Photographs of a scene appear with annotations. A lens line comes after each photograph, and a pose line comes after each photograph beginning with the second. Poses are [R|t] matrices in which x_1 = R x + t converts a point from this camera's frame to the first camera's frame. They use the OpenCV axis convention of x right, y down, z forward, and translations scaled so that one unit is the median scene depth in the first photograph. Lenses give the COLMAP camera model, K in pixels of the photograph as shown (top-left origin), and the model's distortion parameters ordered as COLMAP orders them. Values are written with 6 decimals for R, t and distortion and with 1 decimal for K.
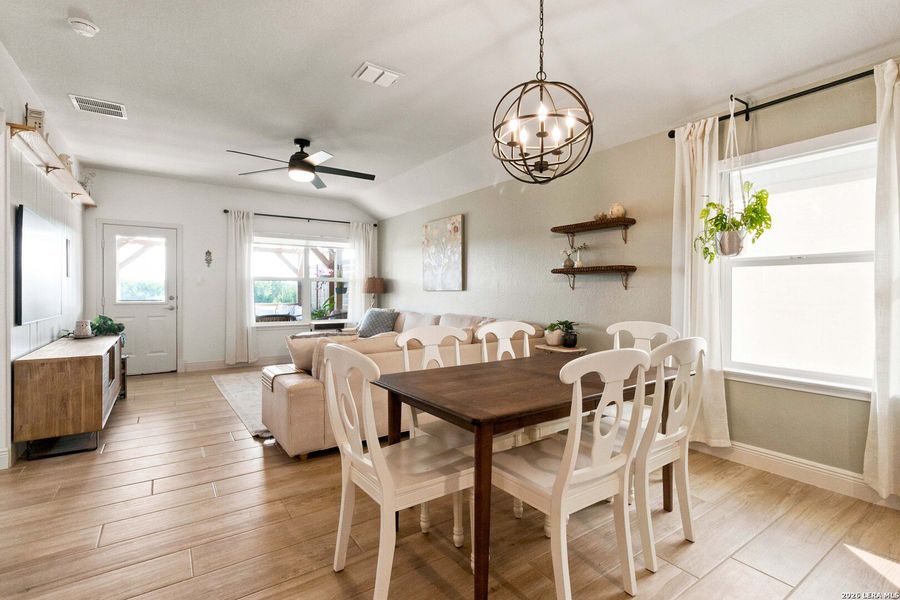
lens RADIAL K [[427.2, 0, 457.6], [0, 427.2, 291.3], [0, 0, 1]] dist [0.001460, 0.002894]
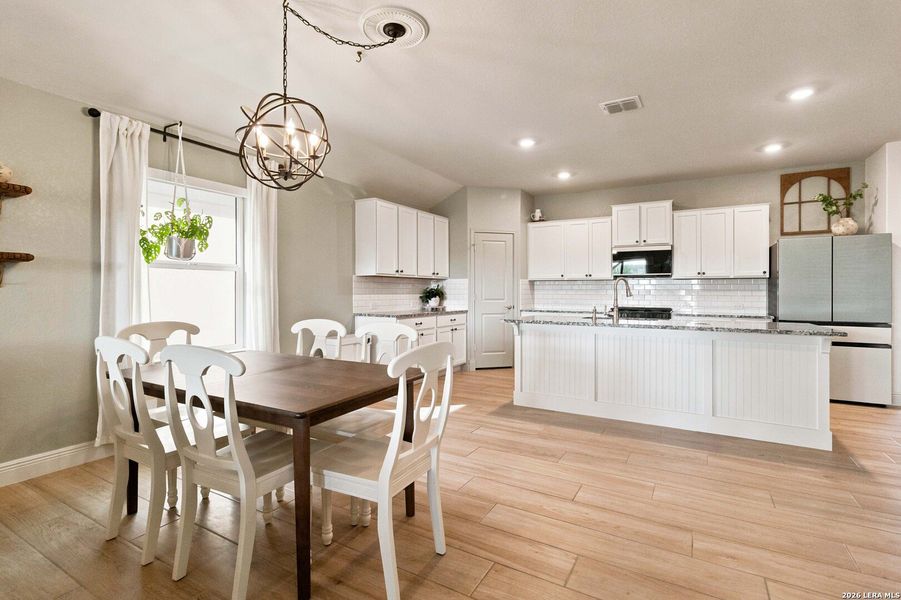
lens RADIAL K [[427.7, 0, 455.8], [0, 427.7, 290.3], [0, 0, 1]] dist [0.001460, 0.002894]
pose [[-0.426743, -0.003402, 0.904367, -0.500223], [-0.001042, 0.999994, 0.003270, -0.002429], [-0.904373, 0.000453, -0.426744, 0.561273]]
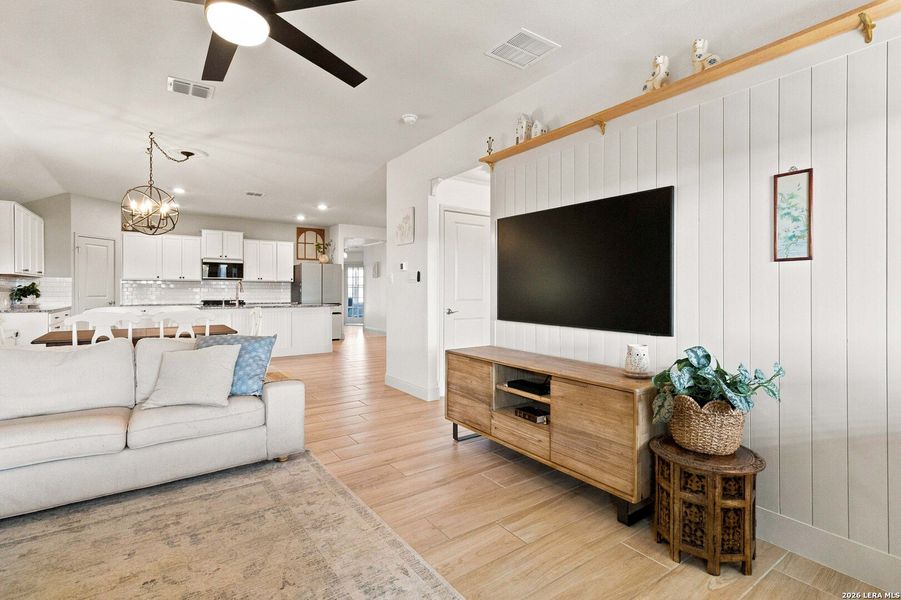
lens RADIAL K [[427.7, 0, 457.8], [0, 427.7, 290.4], [0, 0, 1]] dist [0.001460, 0.002894]
pose [[-0.999937, -0.006201, -0.009368, -0.643639], [-0.006232, 0.999975, 0.003284, -0.003448], [0.009348, 0.003342, -0.999951, 1.586657]]
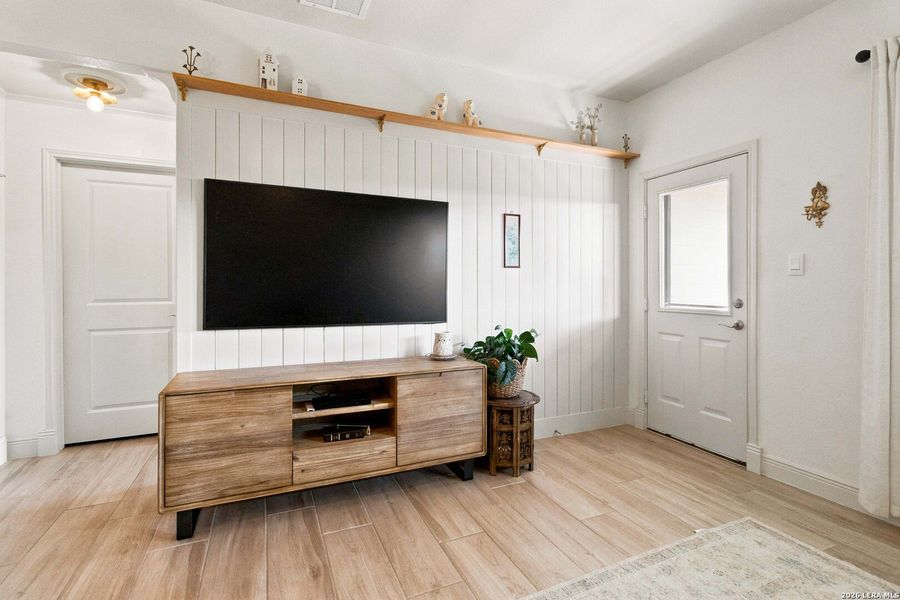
lens RADIAL K [[427.2, 0, 461.2], [0, 427.2, 285.1], [0, 0, 1]] dist [0.001460, 0.002894]
pose [[-0.179993, -0.001421, -0.983667, -0.230333], [-0.005999, 0.999982, -0.000347, -0.004053], [0.983650, 0.005838, -0.179998, 1.165499]]
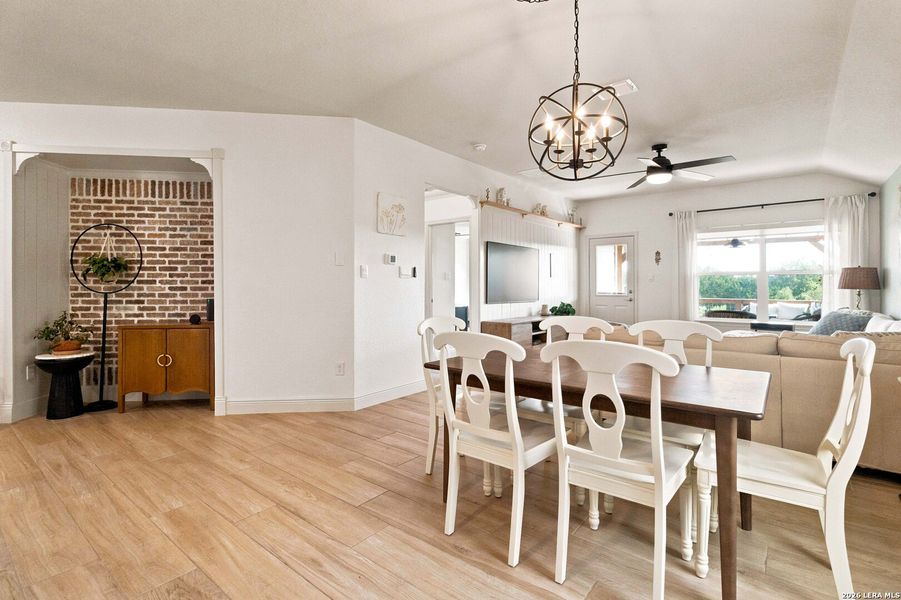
lens RADIAL K [[427.7, 0, 455.4], [0, 427.7, 283.0], [0, 0, 1]] dist [0.001460, 0.002894]
pose [[0.286593, -0.007441, -0.958023, 0.566935], [-0.002015, 0.999963, -0.008369, 0.002500], [0.958050, 0.004329, 0.286568, 0.224649]]
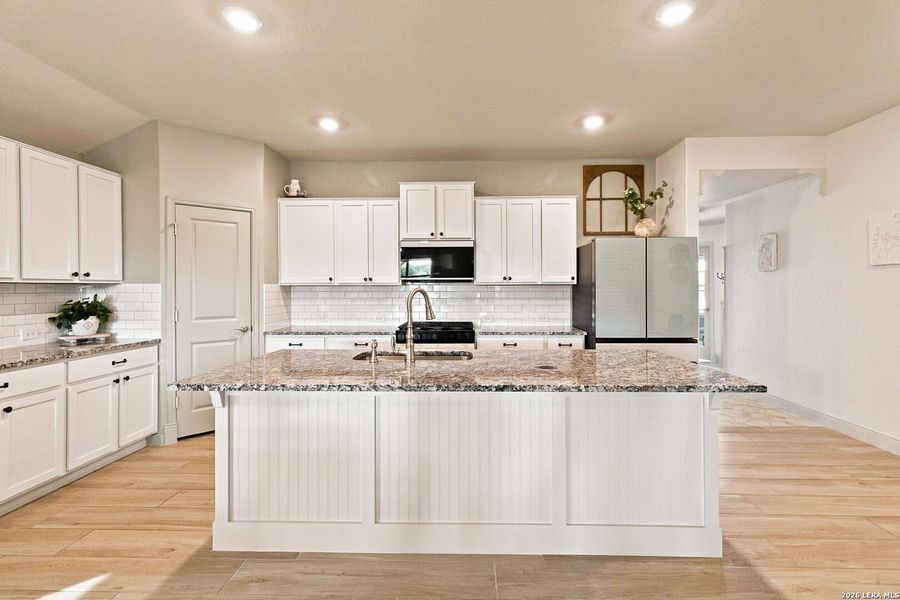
lens RADIAL K [[427.2, 0, 459.0], [0, 427.2, 290.2], [0, 0, 1]] dist [0.001460, 0.002894]
pose [[-0.806323, -0.004109, 0.591461, -0.137240], [0.001313, 0.999961, 0.008736, -0.032504], [-0.591474, 0.007821, -0.806286, 0.209378]]
